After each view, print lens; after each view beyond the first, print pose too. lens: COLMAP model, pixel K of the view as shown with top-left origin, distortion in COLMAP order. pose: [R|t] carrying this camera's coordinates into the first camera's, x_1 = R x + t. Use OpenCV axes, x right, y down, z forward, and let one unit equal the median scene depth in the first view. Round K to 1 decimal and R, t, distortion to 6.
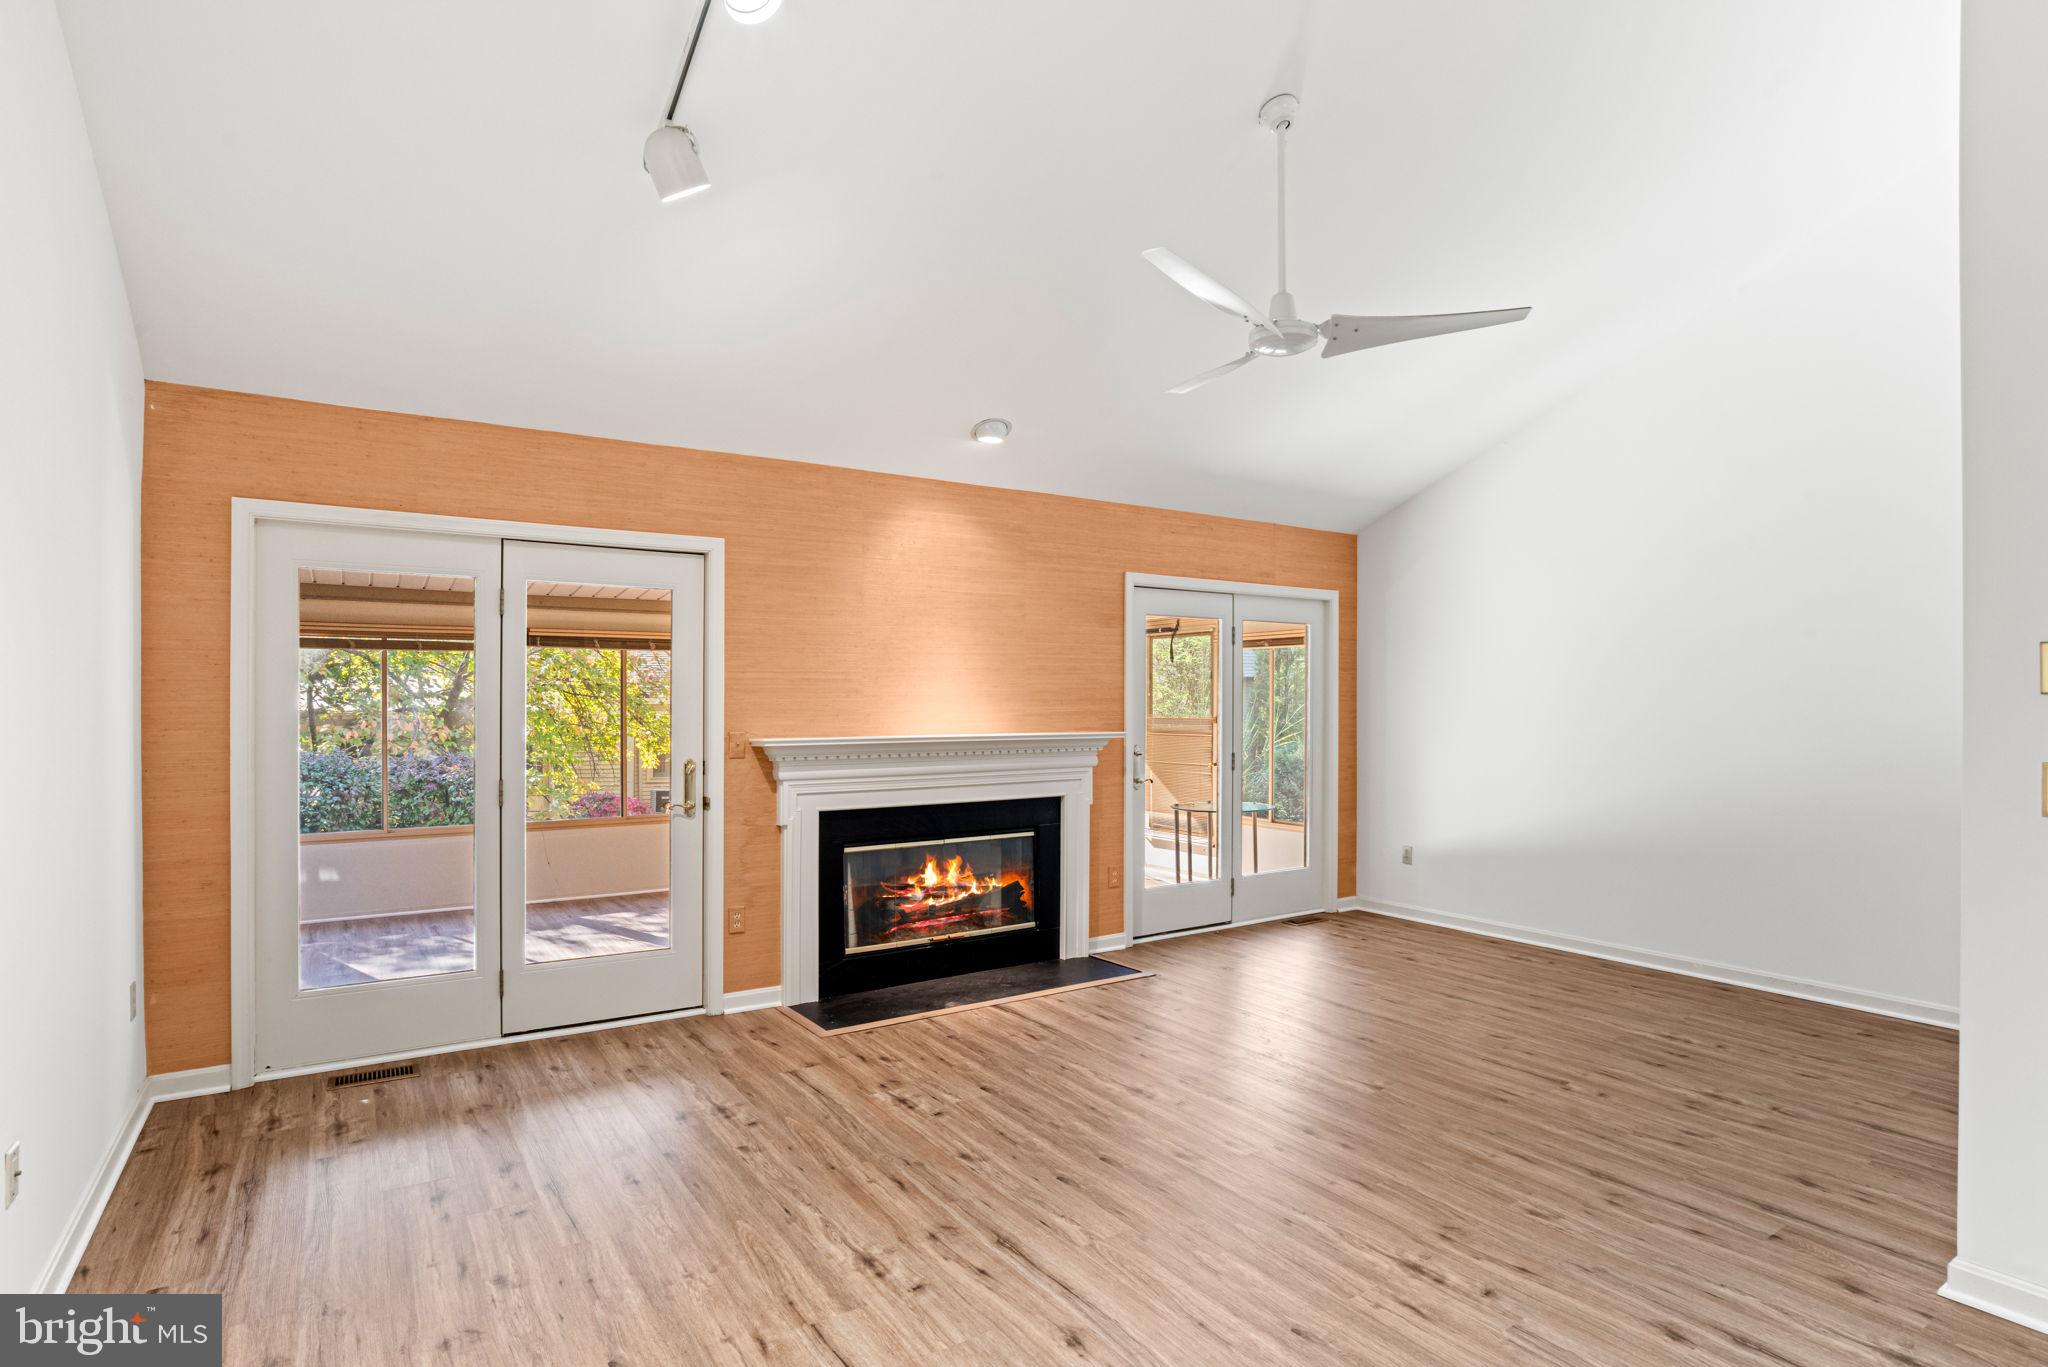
lens RADIAL K [[1059.0, 0, 1021.2], [0, 1059.0, 698.9], [0, 0, 1]] dist [-0.053382, 0.023296]
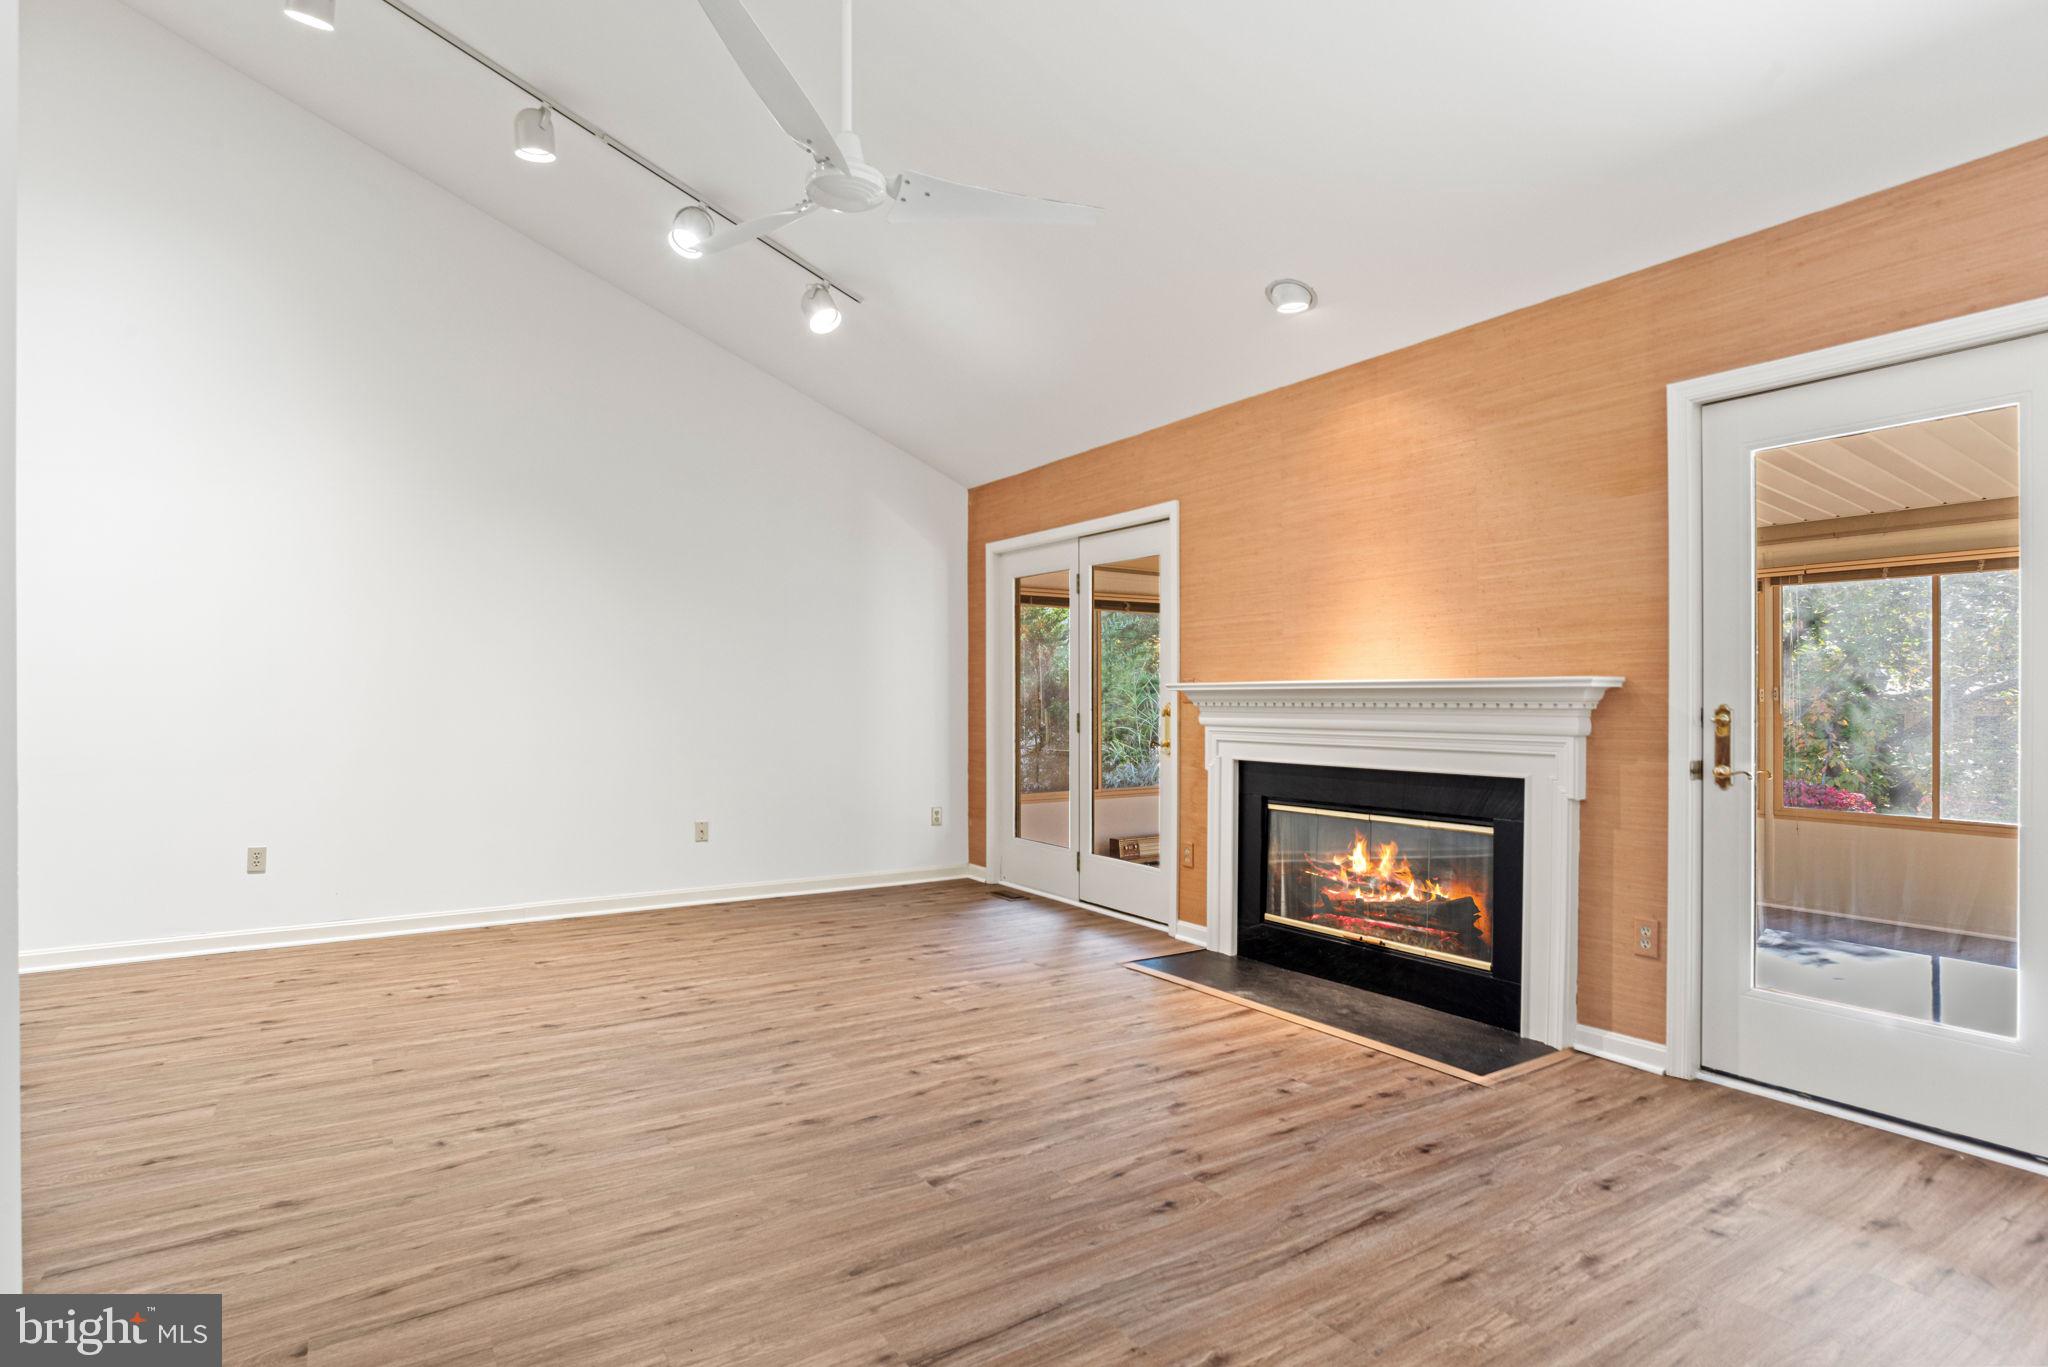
lens RADIAL K [[1059.0, 0, 1021.2], [0, 1059.0, 698.9], [0, 0, 1]] dist [-0.053382, 0.023296]
pose [[-0.016992, -0.000340, -0.999856, 0.786769], [0.001146, 0.999999, -0.000360, 0.051429], [0.999855, -0.001152, -0.016992, 0.833958]]
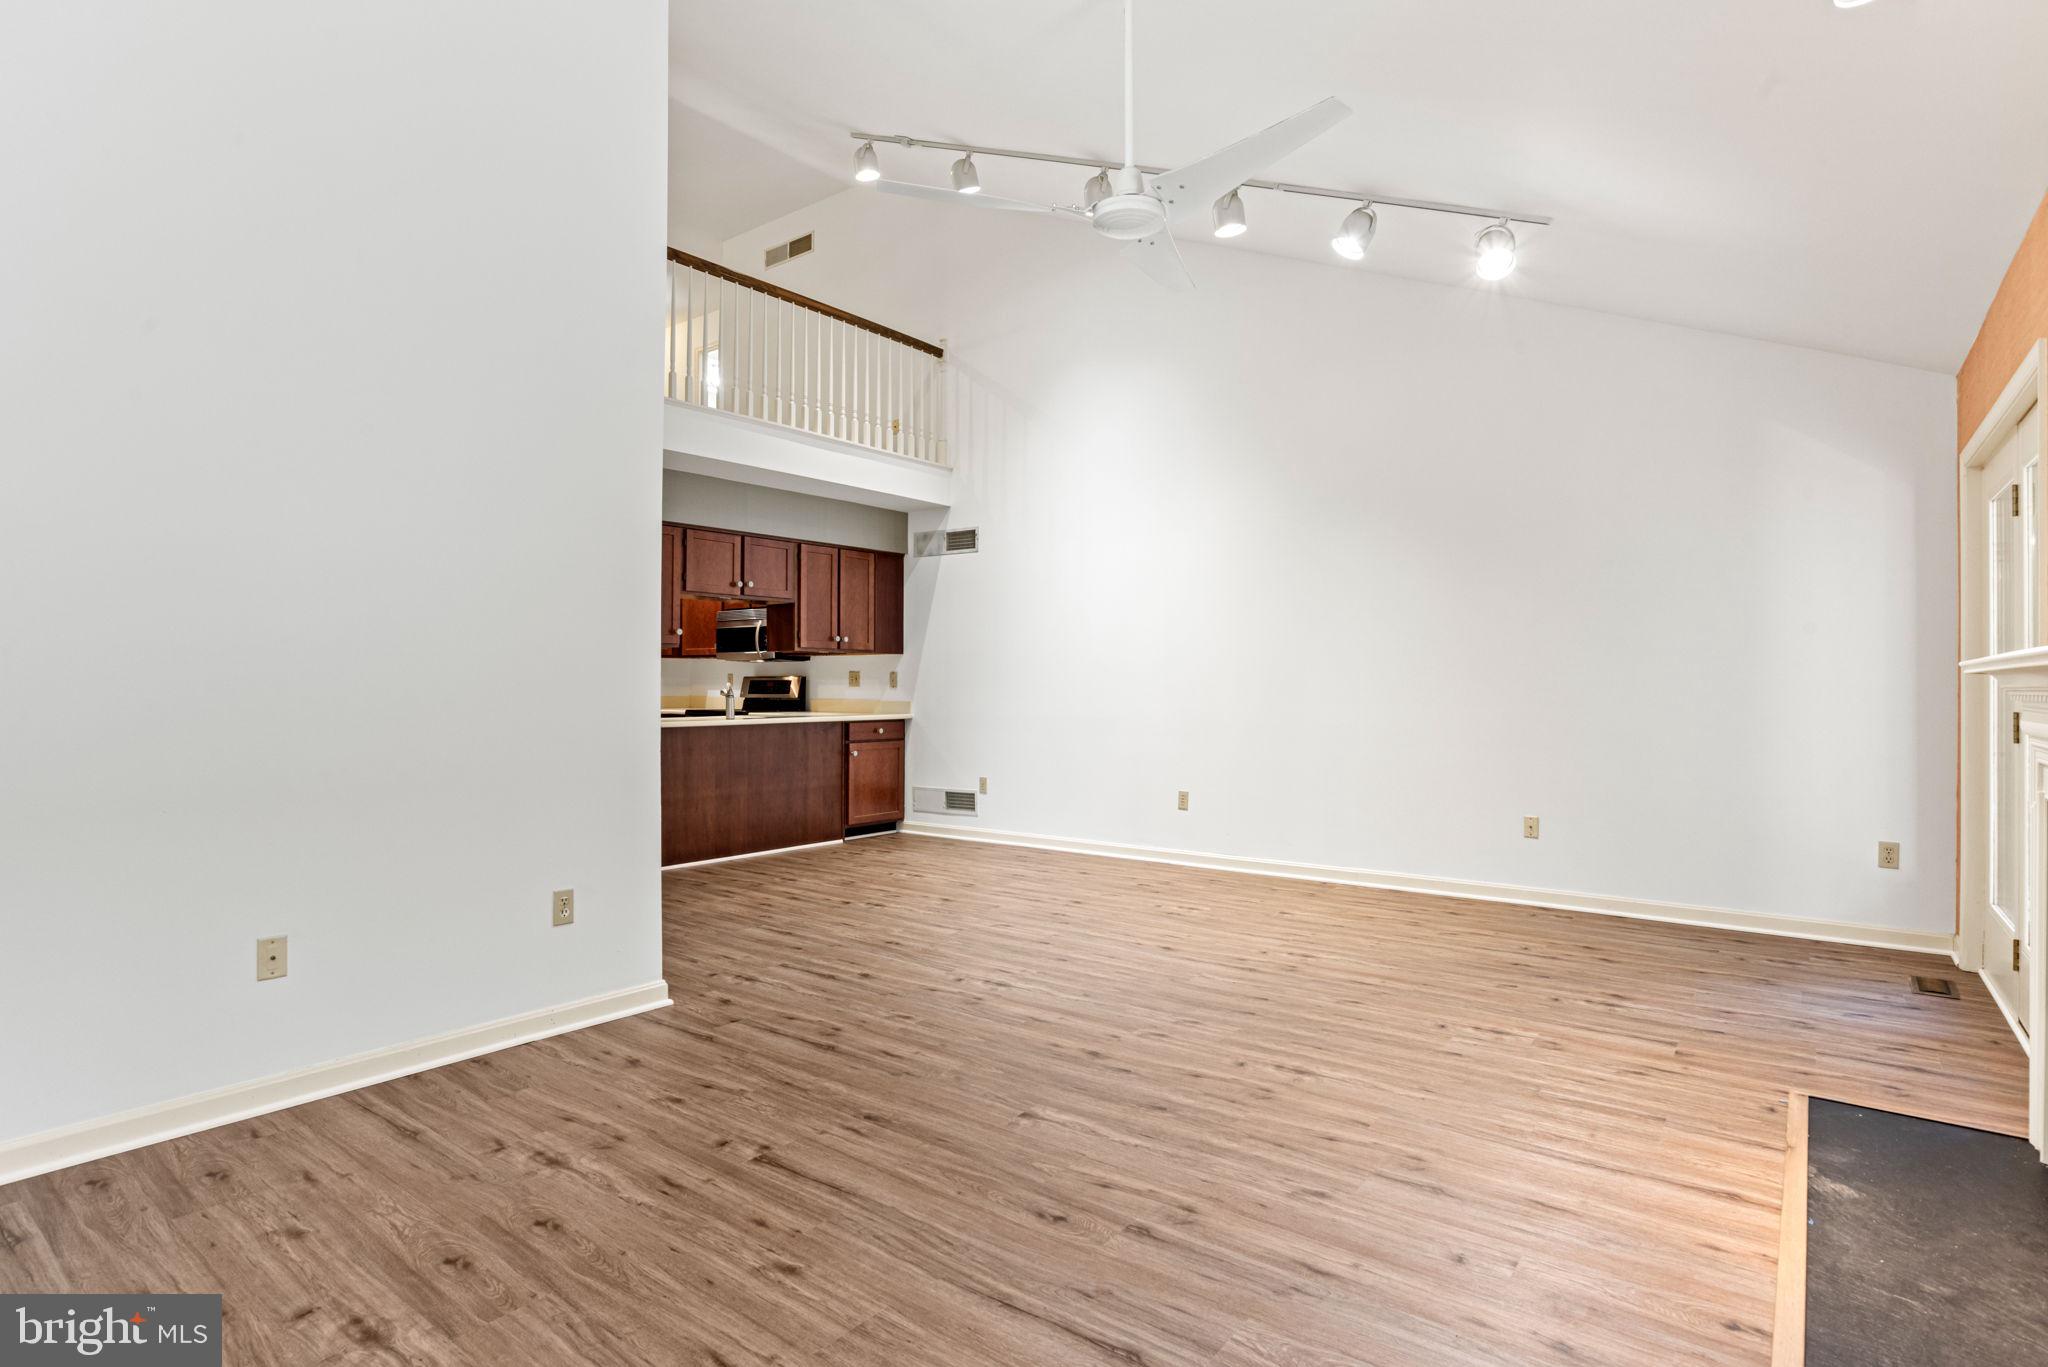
lens RADIAL K [[1042.4, 0, 1024.0], [0, 1042.4, 683.5], [0, 0, 1]] dist [-0.045077, -0.000119]
pose [[-0.945387, -0.005338, -0.325907, 0.456363], [-0.004907, 0.999986, -0.002144, 0.053230], [0.325914, -0.000427, -0.945399, 1.323522]]
